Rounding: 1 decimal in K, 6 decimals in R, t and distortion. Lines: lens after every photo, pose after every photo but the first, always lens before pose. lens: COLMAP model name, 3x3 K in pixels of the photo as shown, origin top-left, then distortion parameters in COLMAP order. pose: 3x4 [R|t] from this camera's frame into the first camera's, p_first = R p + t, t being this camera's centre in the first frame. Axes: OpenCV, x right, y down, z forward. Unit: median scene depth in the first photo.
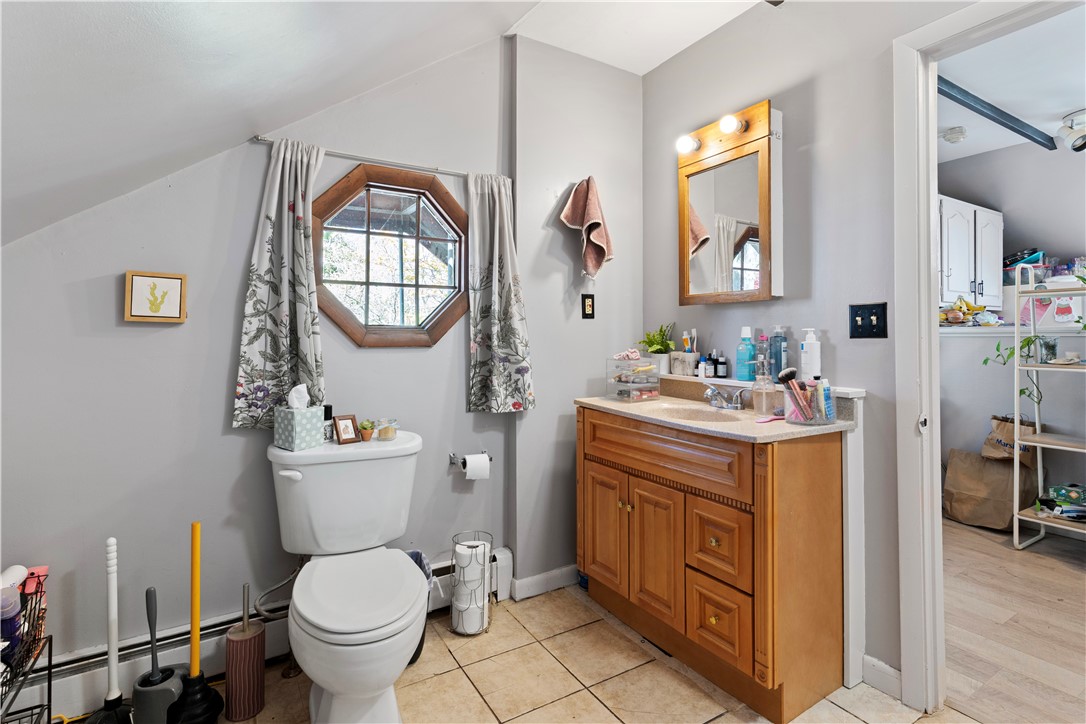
lens RADIAL K [[529.3, 0, 541.4], [0, 529.3, 326.6], [0, 0, 1]] dist [0.000329, -0.000089]
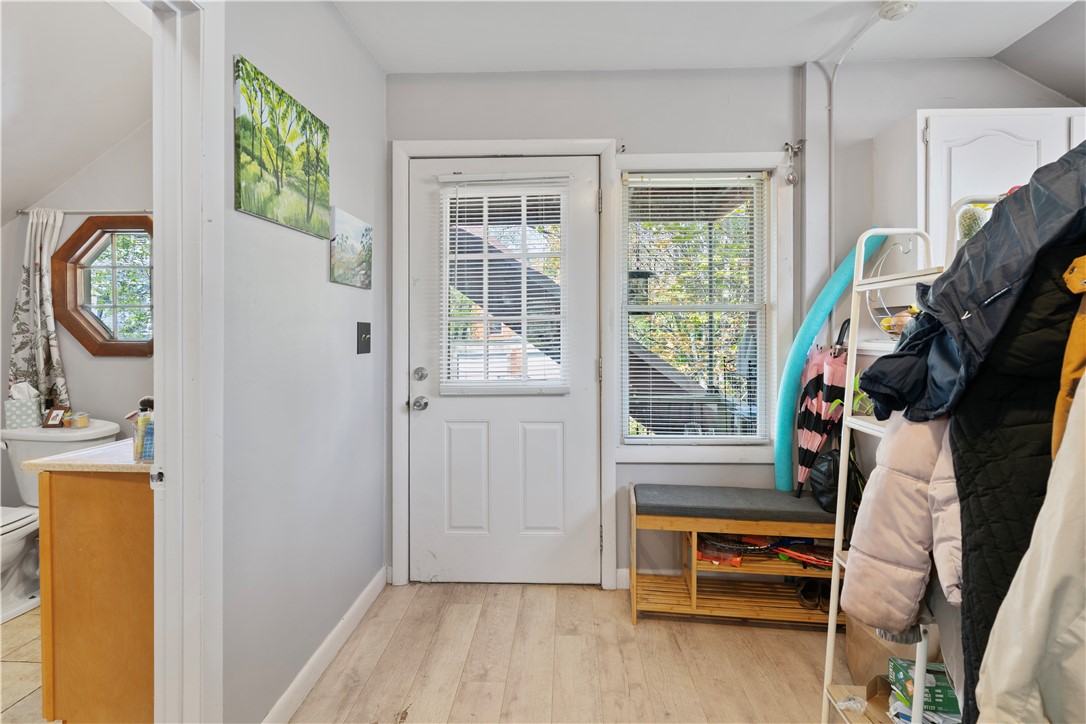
lens RADIAL K [[518.9, 0, 545.5], [0, 518.9, 328.3], [0, 0, 1]] dist [-0.000808, -0.000256]
pose [[0.838517, 0.000101, -0.544876, 1.221807], [0.007450, 0.999904, 0.011651, -0.034327], [0.544825, -0.013829, 0.838436, 0.497632]]
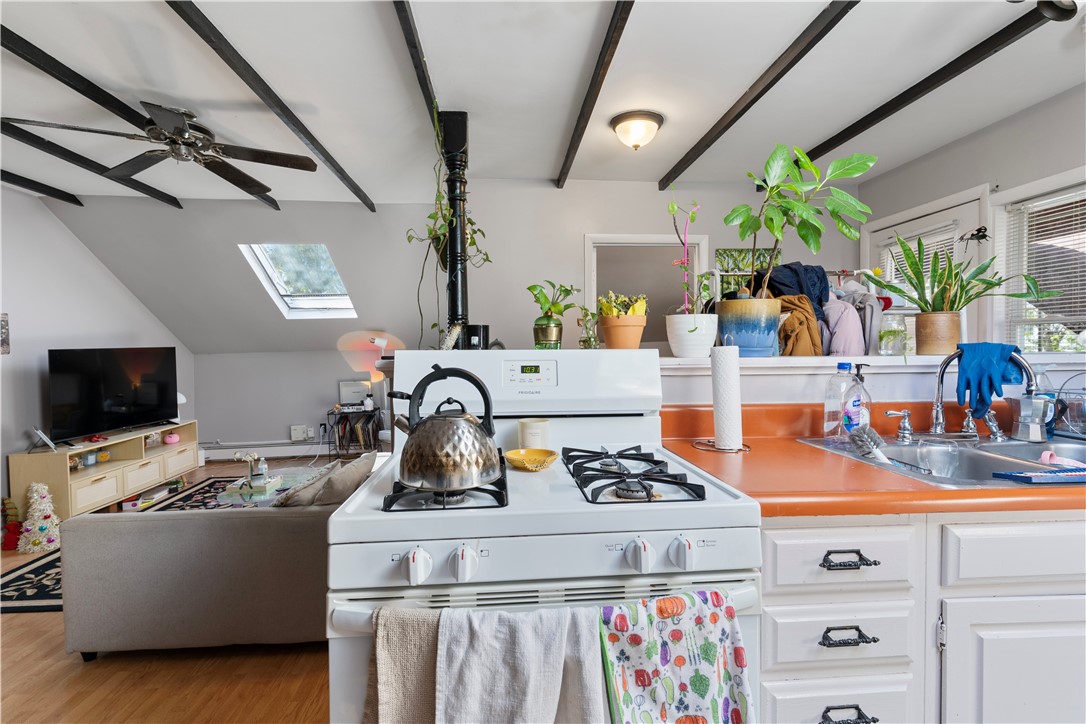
lens RADIAL K [[524.4, 0, 543.0], [0, 524.4, 362.0], [0, 0, 1]] dist [-0.002907, -0.000819]
pose [[-0.448157, 0.033667, -0.893321, 3.385683], [0.023944, 0.999384, 0.025652, -0.021503], [0.893634, -0.009893, -0.448687, 1.528808]]
